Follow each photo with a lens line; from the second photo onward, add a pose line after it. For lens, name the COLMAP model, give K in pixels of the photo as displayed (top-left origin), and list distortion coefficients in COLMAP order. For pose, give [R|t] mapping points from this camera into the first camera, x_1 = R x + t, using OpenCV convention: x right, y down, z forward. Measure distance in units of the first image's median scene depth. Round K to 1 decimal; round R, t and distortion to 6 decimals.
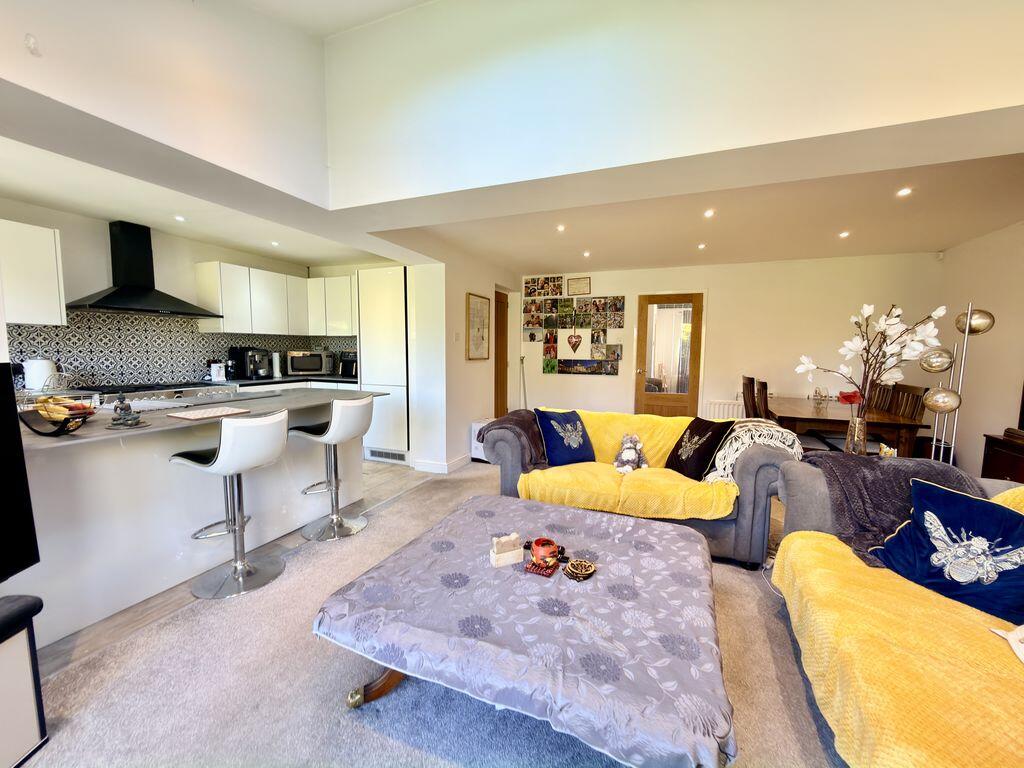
lens RADIAL K [[408.1, 0, 513.5], [0, 408.1, 385.5], [0, 0, 1]] dist [-0.001756, -0.000252]
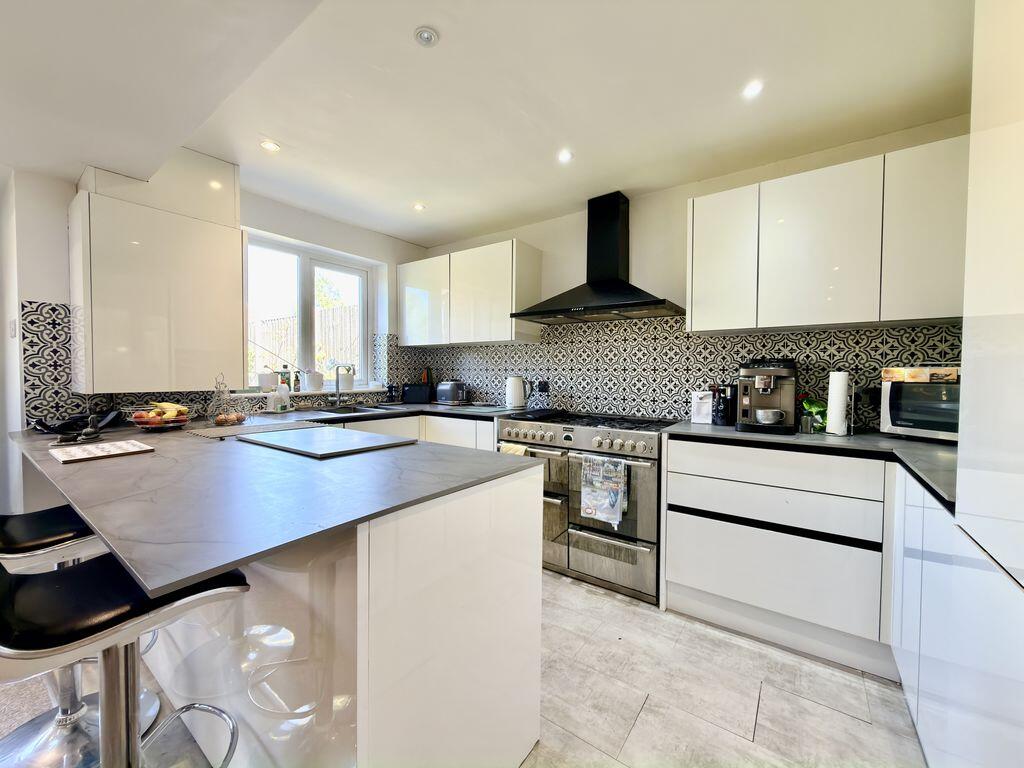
lens RADIAL K [[408.1, 0, 513.5], [0, 408.1, 385.5], [0, 0, 1]] dist [-0.001756, -0.000252]
pose [[-0.235430, 0.016605, -0.971749, -0.142309], [-0.090910, 0.995094, 0.039029, -0.058394], [0.967630, 0.097531, -0.232766, 0.857984]]
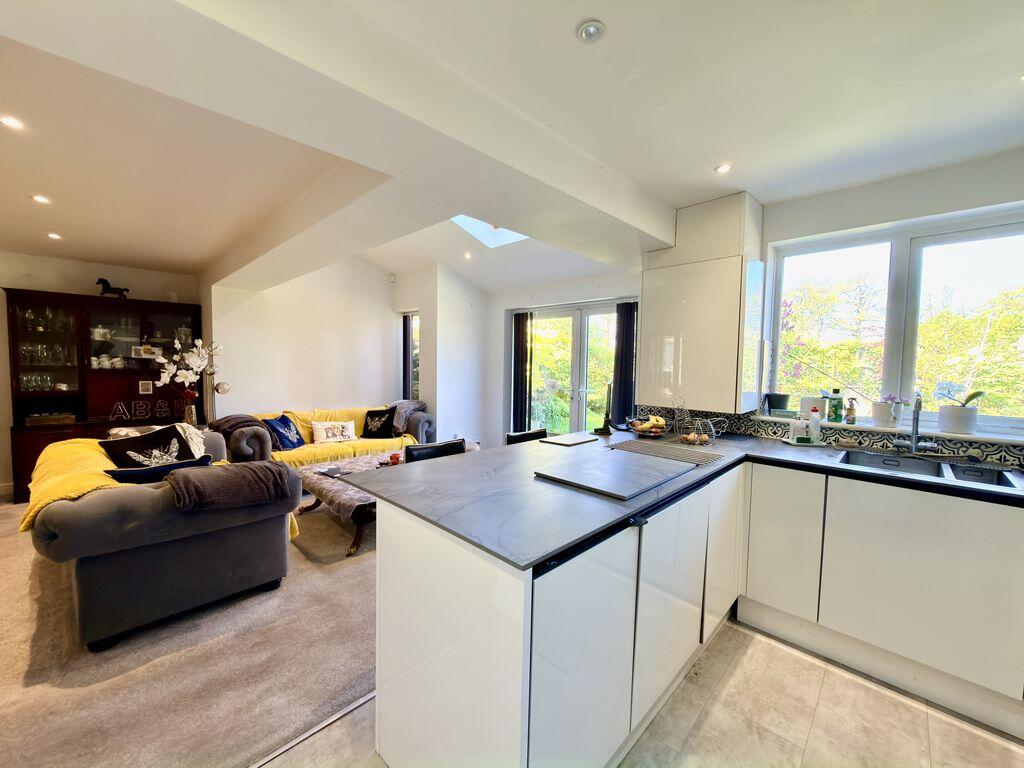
lens RADIAL K [[408.1, 0, 513.5], [0, 408.1, 385.5], [0, 0, 1]] dist [-0.001756, -0.000252]
pose [[-0.926426, -0.048758, 0.373306, -0.504793], [0.004088, 0.990216, 0.139480, -0.113074], [-0.376454, 0.130744, -0.917163, 0.993697]]
